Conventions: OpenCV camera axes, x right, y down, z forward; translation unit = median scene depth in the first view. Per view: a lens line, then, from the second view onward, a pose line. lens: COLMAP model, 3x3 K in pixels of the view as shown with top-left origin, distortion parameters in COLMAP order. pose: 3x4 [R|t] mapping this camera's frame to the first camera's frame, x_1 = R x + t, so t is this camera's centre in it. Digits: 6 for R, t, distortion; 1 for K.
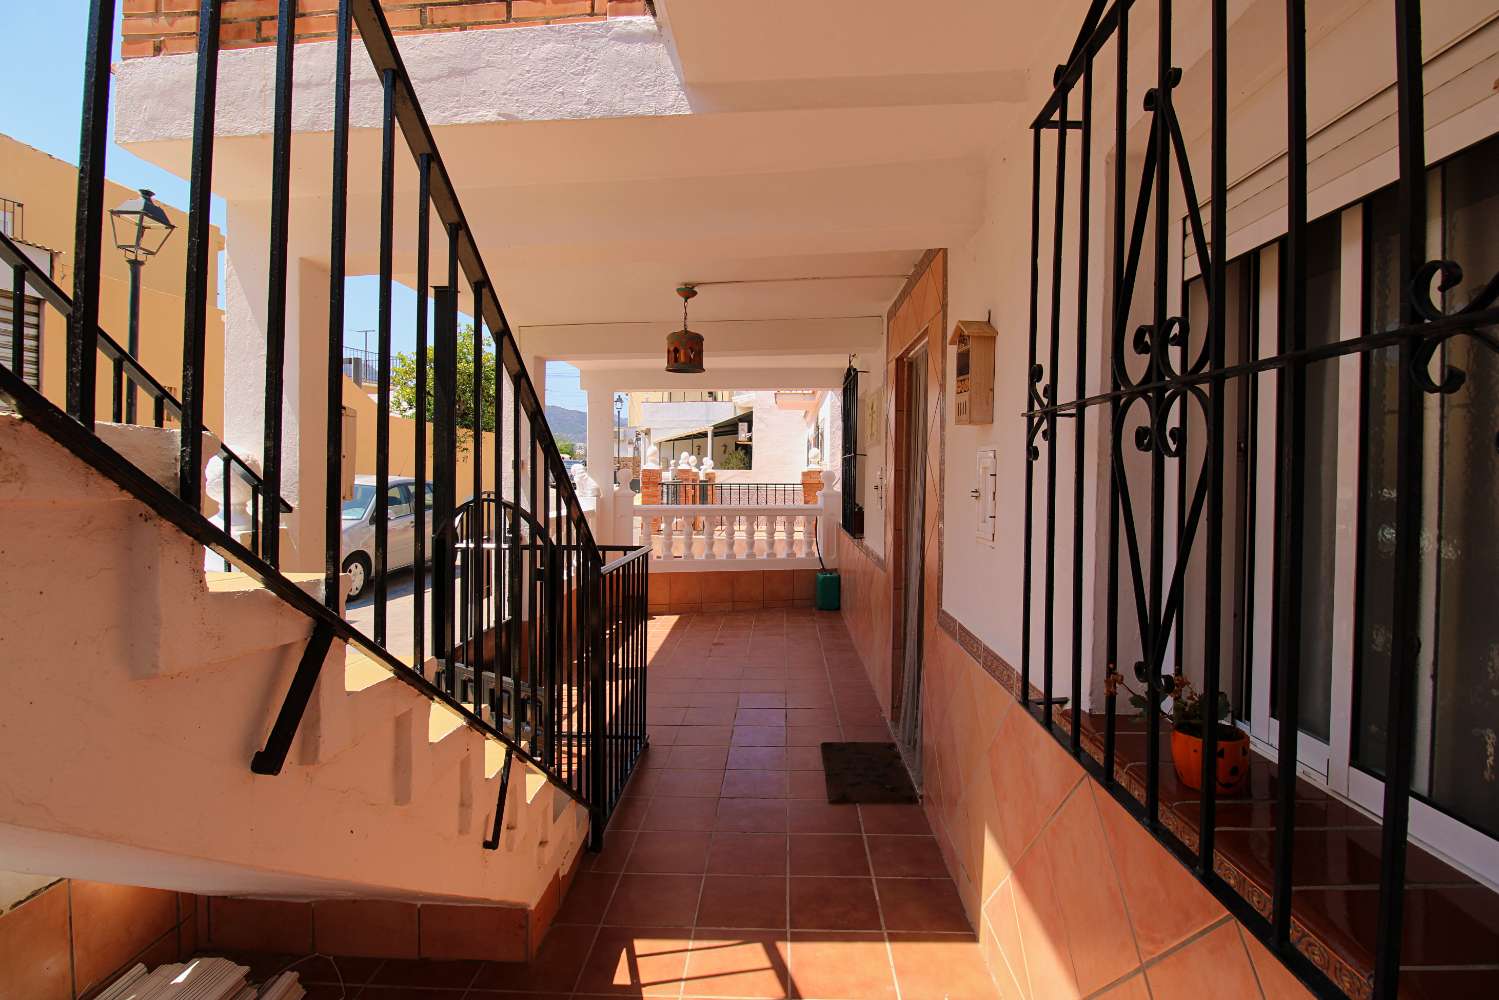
lens RADIAL K [[701.4, 0, 744.9], [0, 701.4, 481.1], [0, 0, 1]] dist [0.003207, -0.011817]
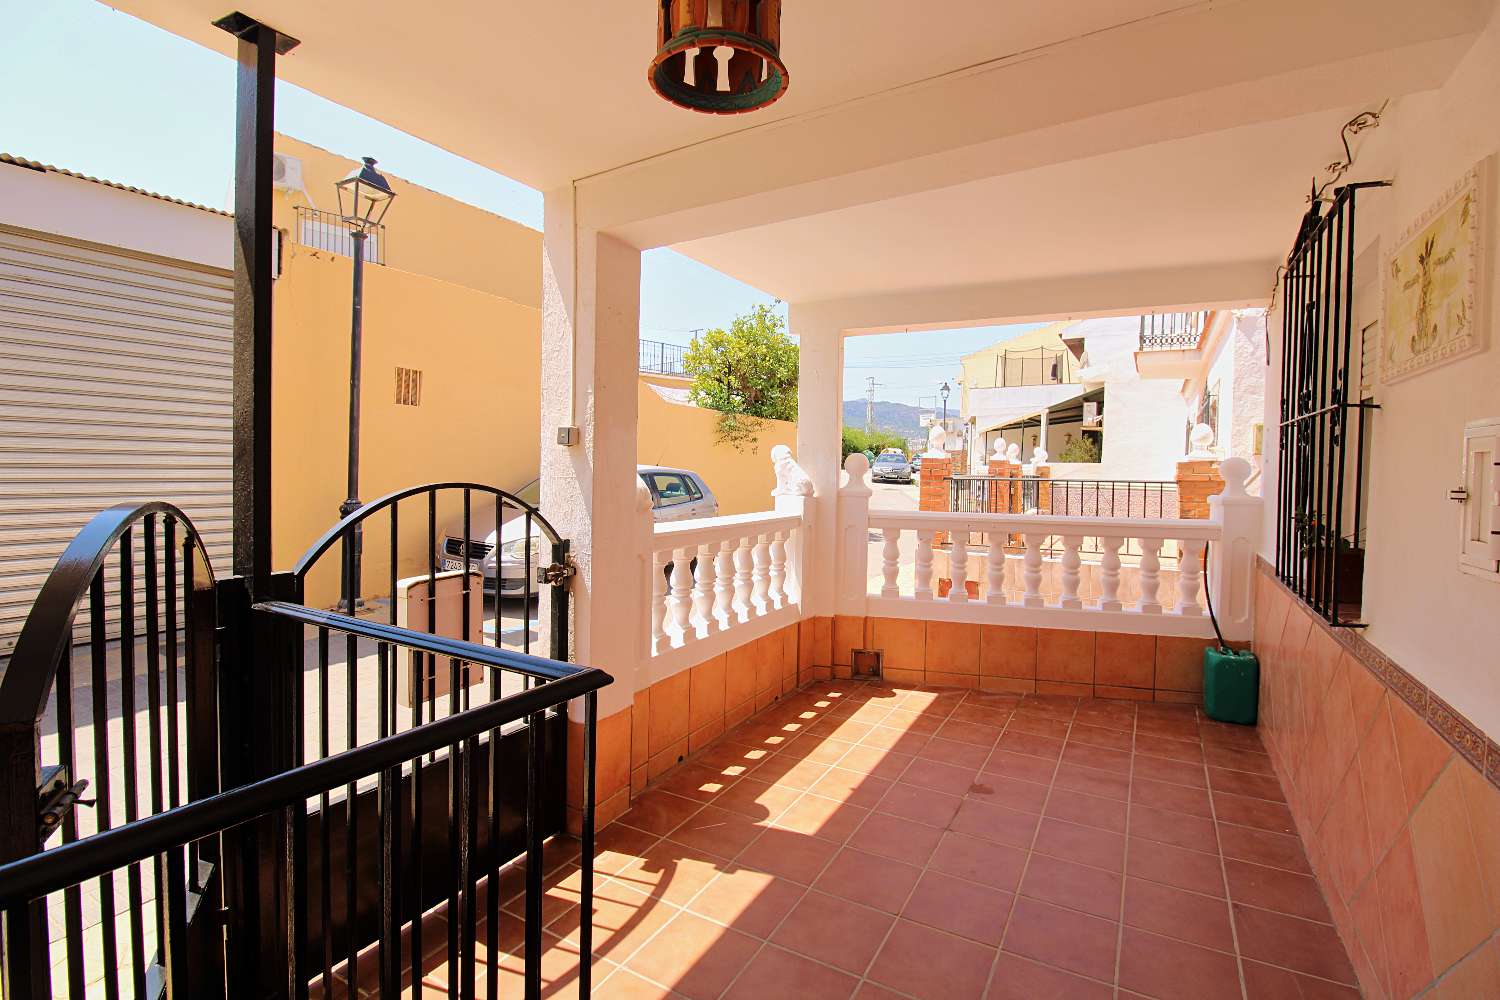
lens RADIAL K [[701.9, 0, 745.4], [0, 701.9, 481.1], [0, 0, 1]] dist [0.003207, -0.011817]
pose [[0.891550, 0.016947, -0.452604, 0.027635], [-0.013646, 0.999851, 0.010558, 0.002373], [0.452716, -0.003237, 0.891649, 0.344439]]
